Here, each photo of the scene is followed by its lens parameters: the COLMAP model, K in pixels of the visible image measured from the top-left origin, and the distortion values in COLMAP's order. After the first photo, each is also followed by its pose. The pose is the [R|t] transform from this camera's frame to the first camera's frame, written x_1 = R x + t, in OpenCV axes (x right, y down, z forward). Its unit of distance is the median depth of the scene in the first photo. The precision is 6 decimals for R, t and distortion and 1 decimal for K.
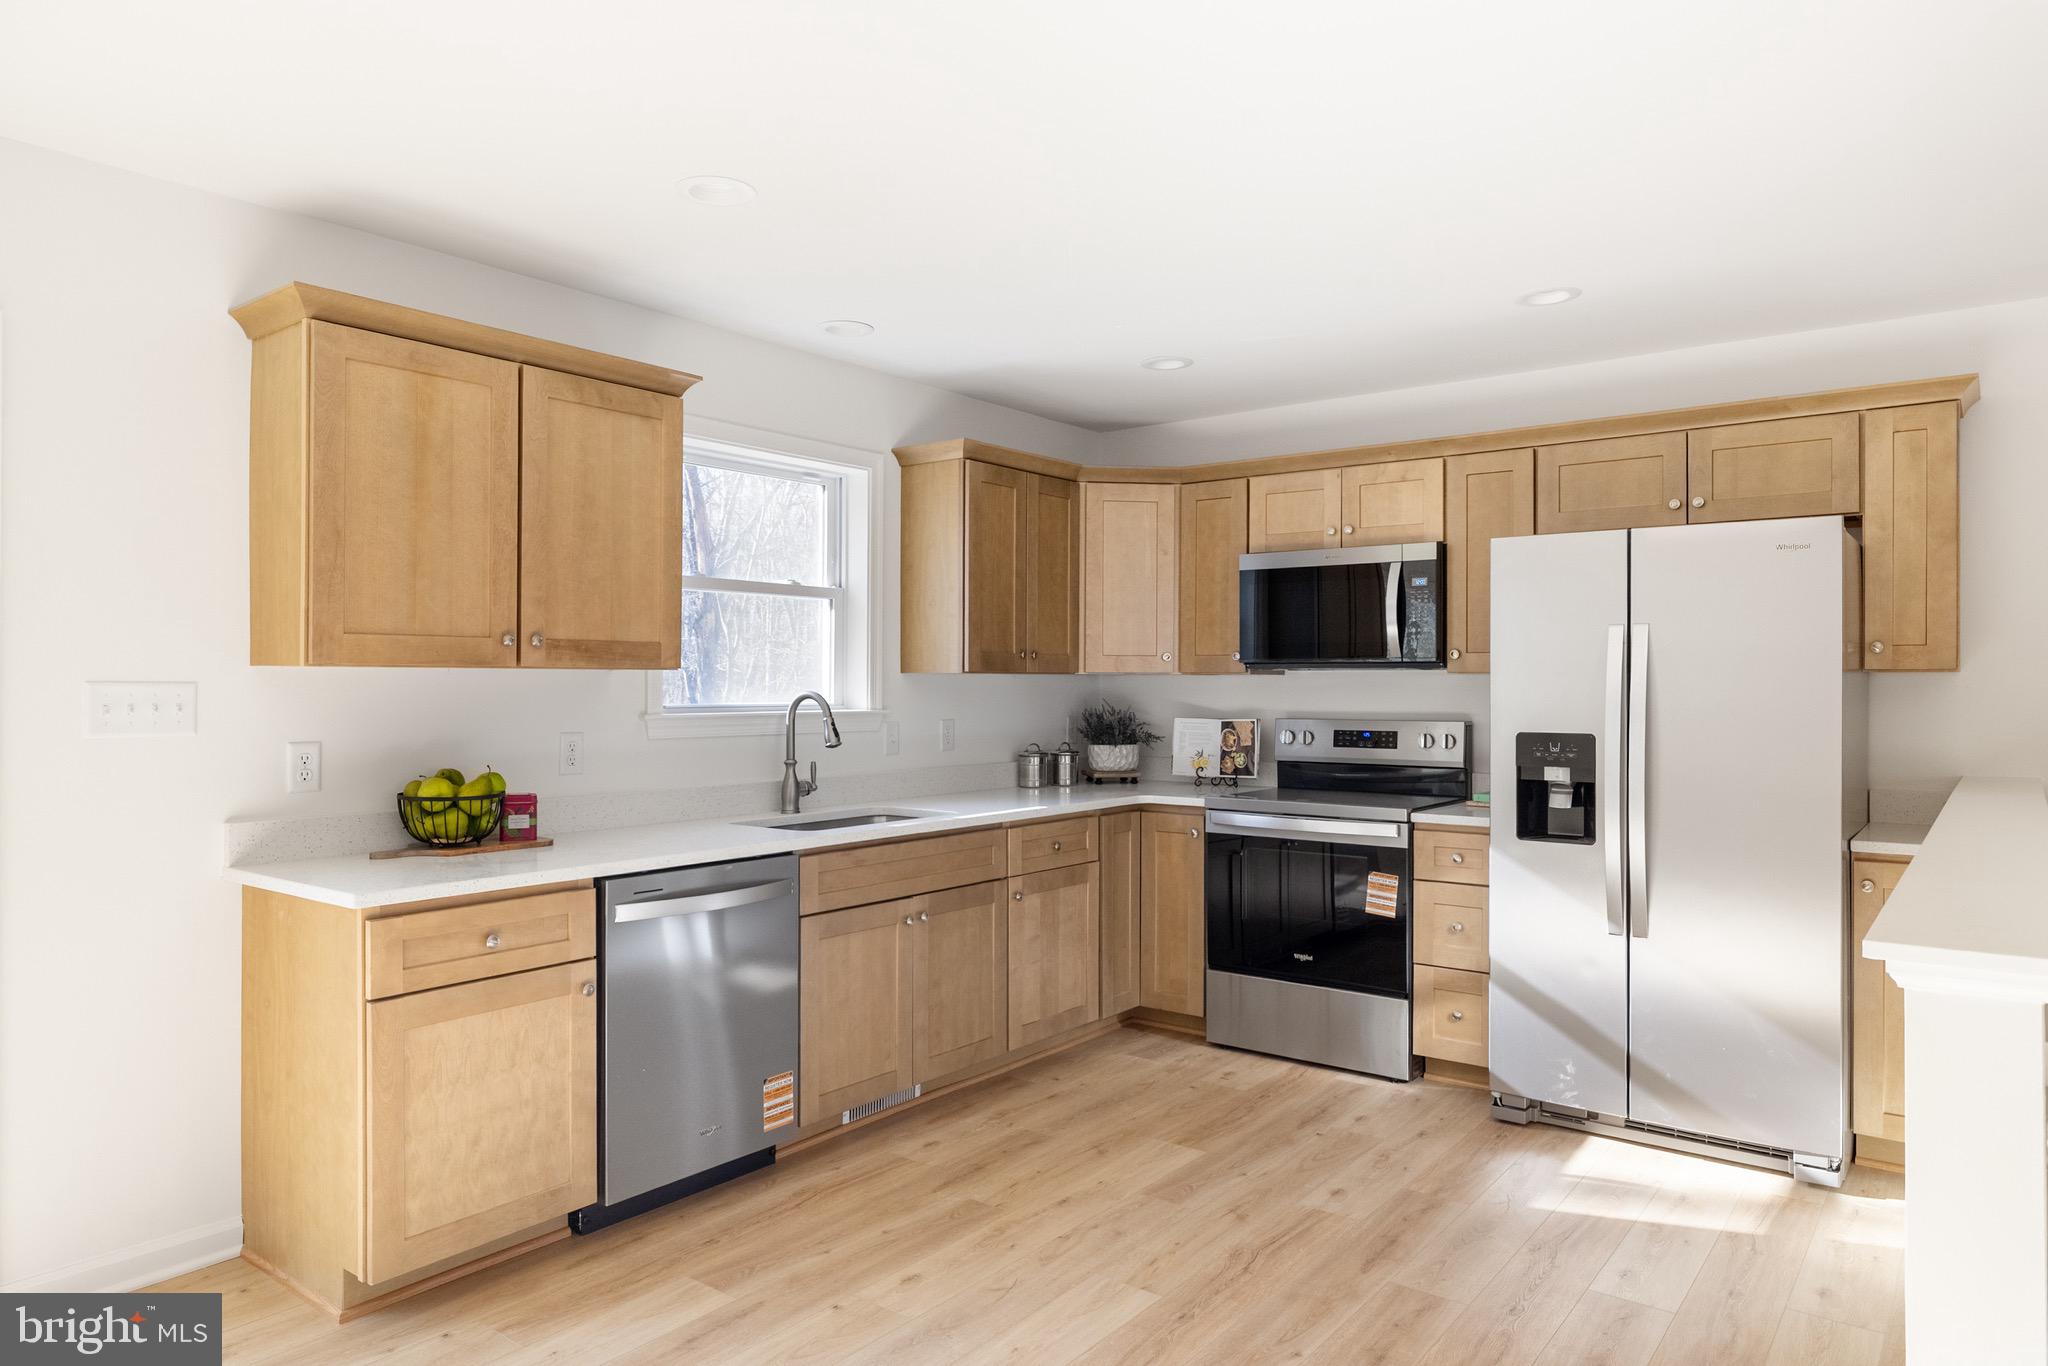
lens RADIAL K [[1276.1, 0, 1022.7], [0, 1276.1, 675.8], [0, 0, 1]] dist [-0.008435, 0.003520]
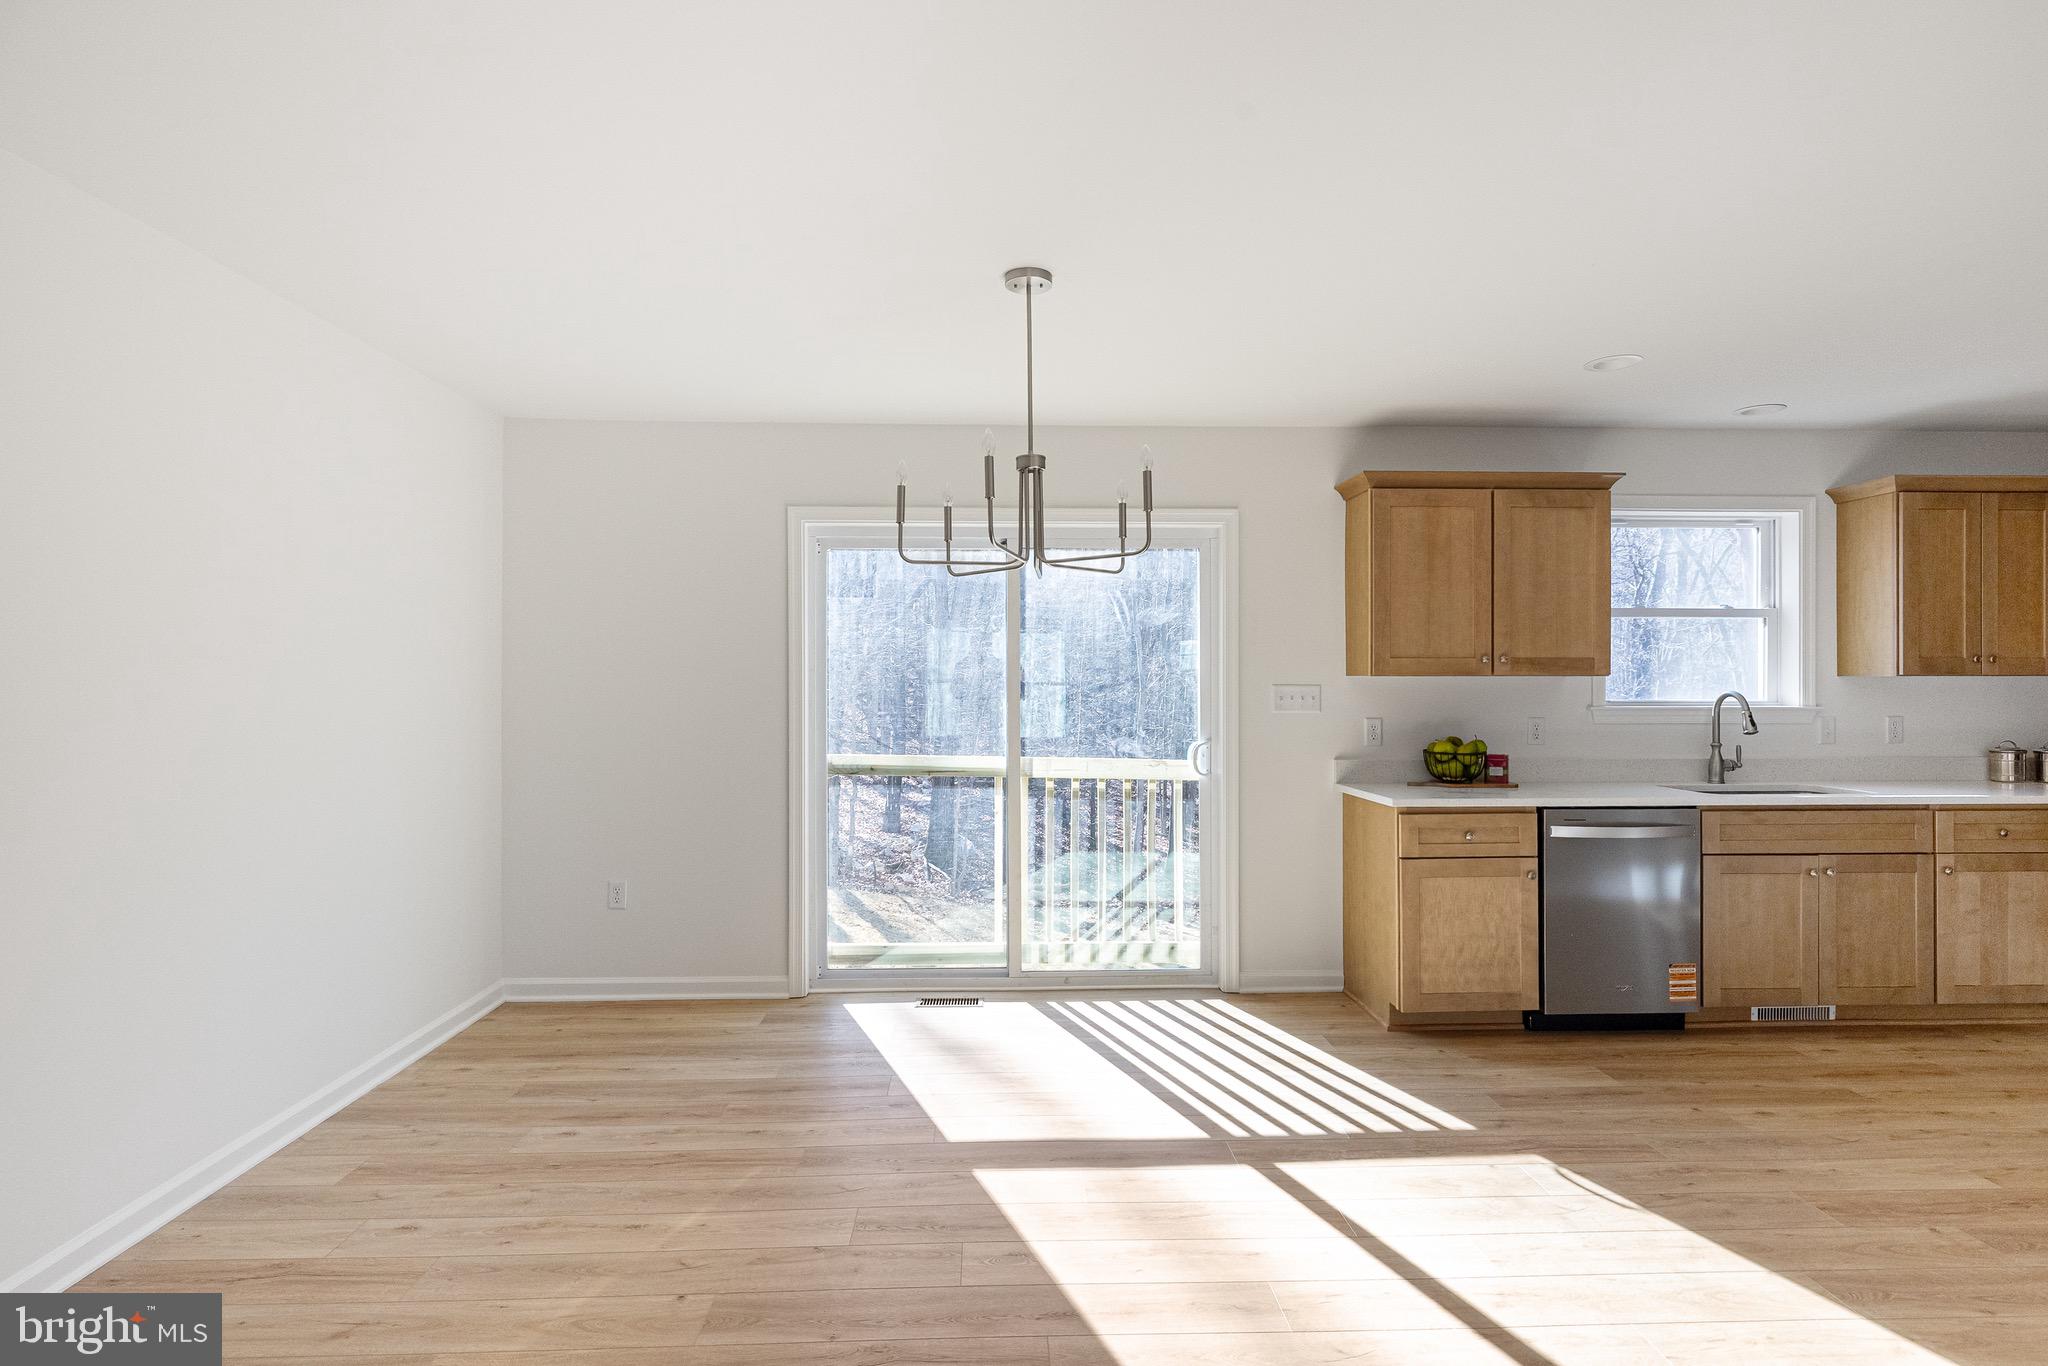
lens RADIAL K [[1043.8, 0, 1032.8], [0, 1043.8, 684.8], [0, 0, 1]] dist [-0.004373, 0.000001]
pose [[0.647898, -0.002162, -0.761724, 0.226786], [0.005776, 0.999981, 0.002075, -0.000844], [0.761705, -0.005744, 0.647898, -0.296331]]
